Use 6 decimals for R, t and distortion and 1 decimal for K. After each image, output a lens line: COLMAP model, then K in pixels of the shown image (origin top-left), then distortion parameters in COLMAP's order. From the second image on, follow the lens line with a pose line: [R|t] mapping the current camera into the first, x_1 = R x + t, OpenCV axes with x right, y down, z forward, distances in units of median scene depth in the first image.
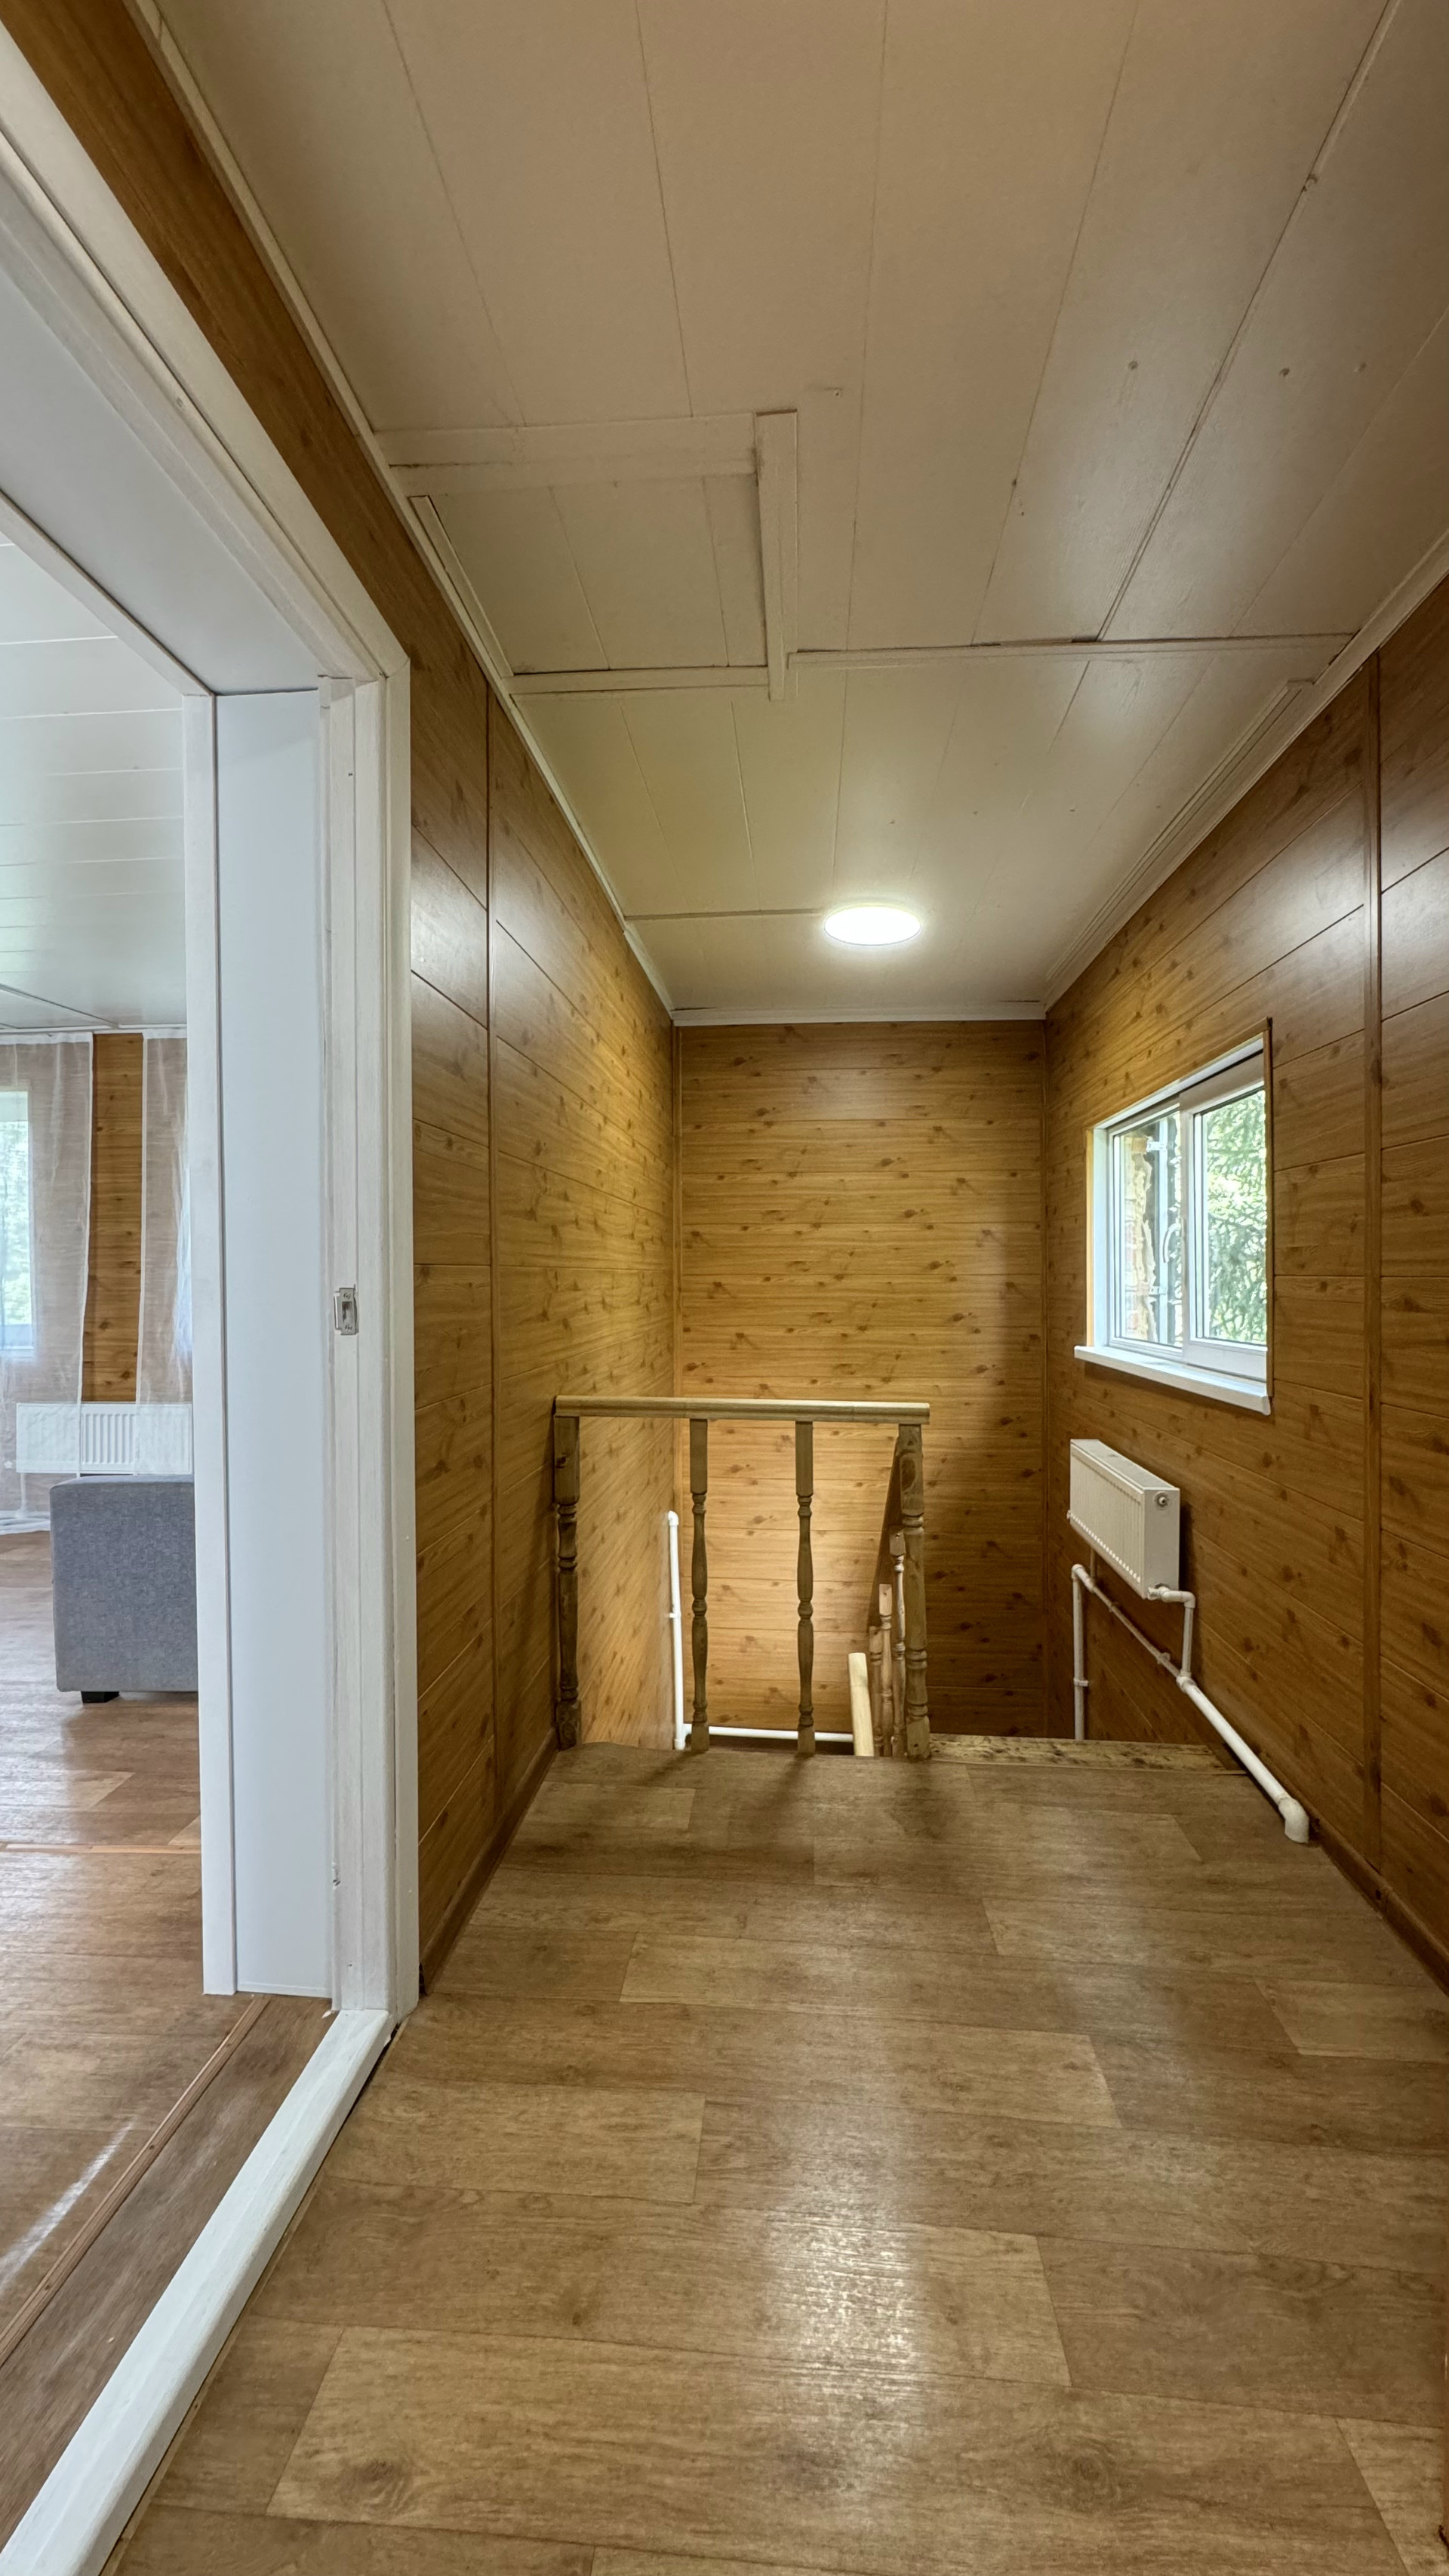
lens RADIAL K [[1057.7, 0, 731.8], [0, 1057.7, 1274.3], [0, 0, 1]] dist [-0.000445, 0.000492]
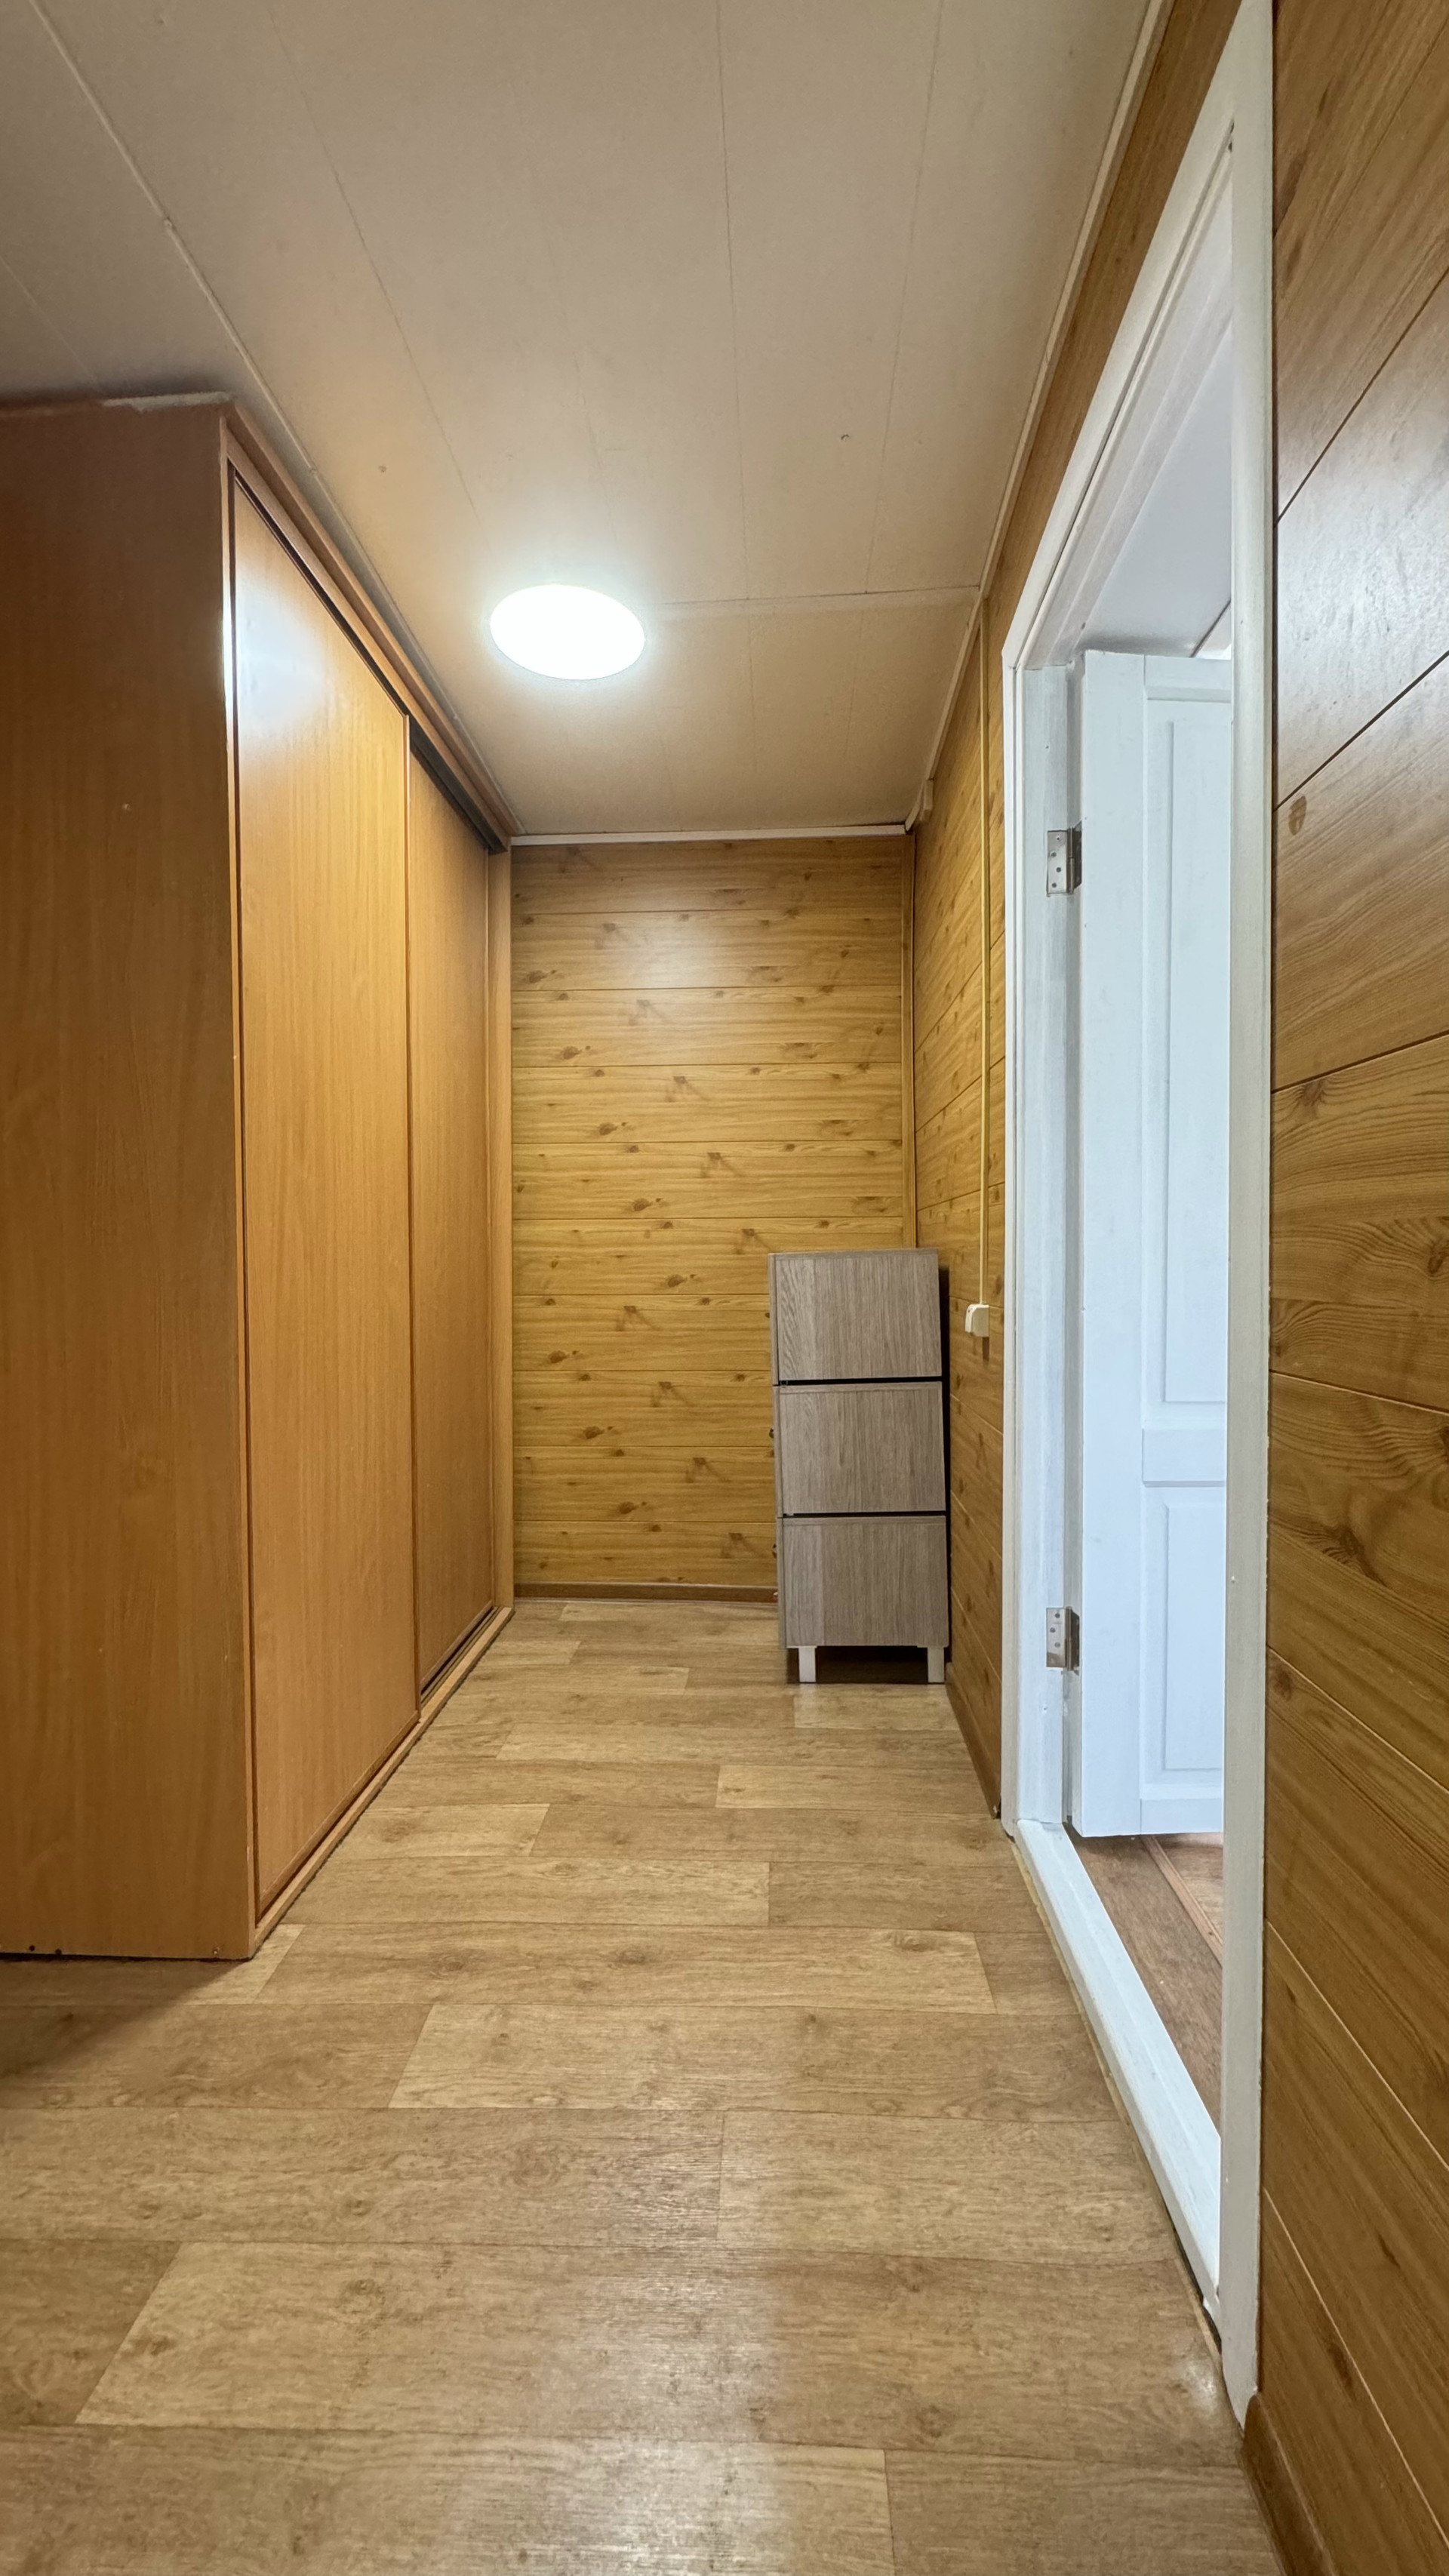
lens RADIAL K [[1024.8, 0, 735.2], [0, 1024.8, 1286.4], [0, 0, 1]] dist [-0.028504, -0.000091]
pose [[-0.999573, 0.008273, -0.028019, -0.025997], [0.007410, 0.999500, 0.030745, 0.084577], [0.028260, 0.030524, -0.999134, 1.827619]]
